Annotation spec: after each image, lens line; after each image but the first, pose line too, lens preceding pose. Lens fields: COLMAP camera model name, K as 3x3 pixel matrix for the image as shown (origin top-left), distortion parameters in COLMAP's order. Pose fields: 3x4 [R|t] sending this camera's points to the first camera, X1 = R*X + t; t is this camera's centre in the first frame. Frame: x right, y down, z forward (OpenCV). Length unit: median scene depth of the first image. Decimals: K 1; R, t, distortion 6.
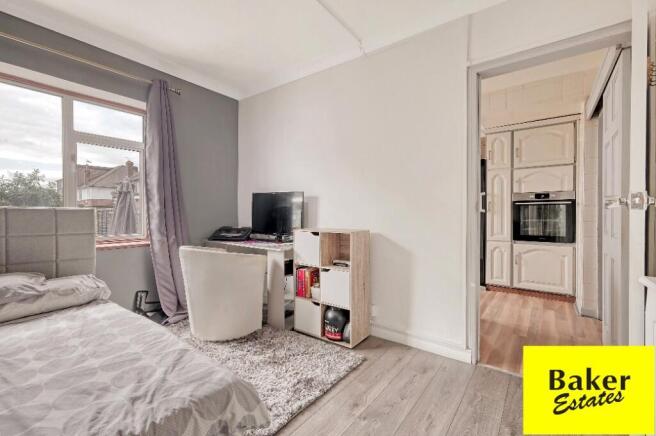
lens RADIAL K [[285.8, 0, 328.8], [0, 285.8, 215.4], [0, 0, 1]] dist [0.002307, 0.000000]
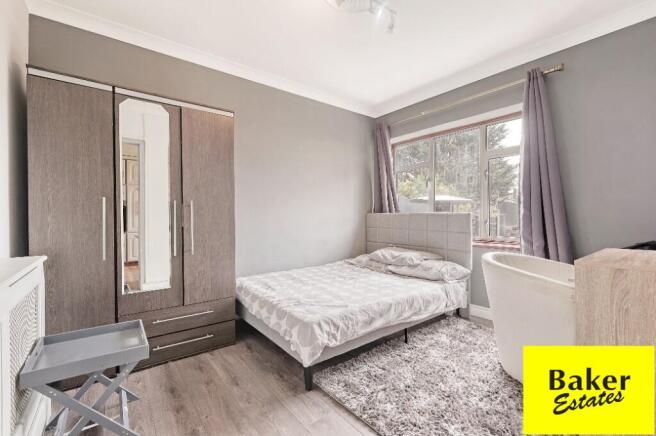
lens RADIAL K [[285.8, 0, 328.8], [0, 285.8, 215.4], [0, 0, 1]] dist [0.002307, 0.000000]
pose [[-0.267607, -0.006723, -0.963505, 0.547853], [-0.008190, 0.999955, -0.004703, -0.001513], [0.963493, 0.006633, -0.267650, 0.734768]]
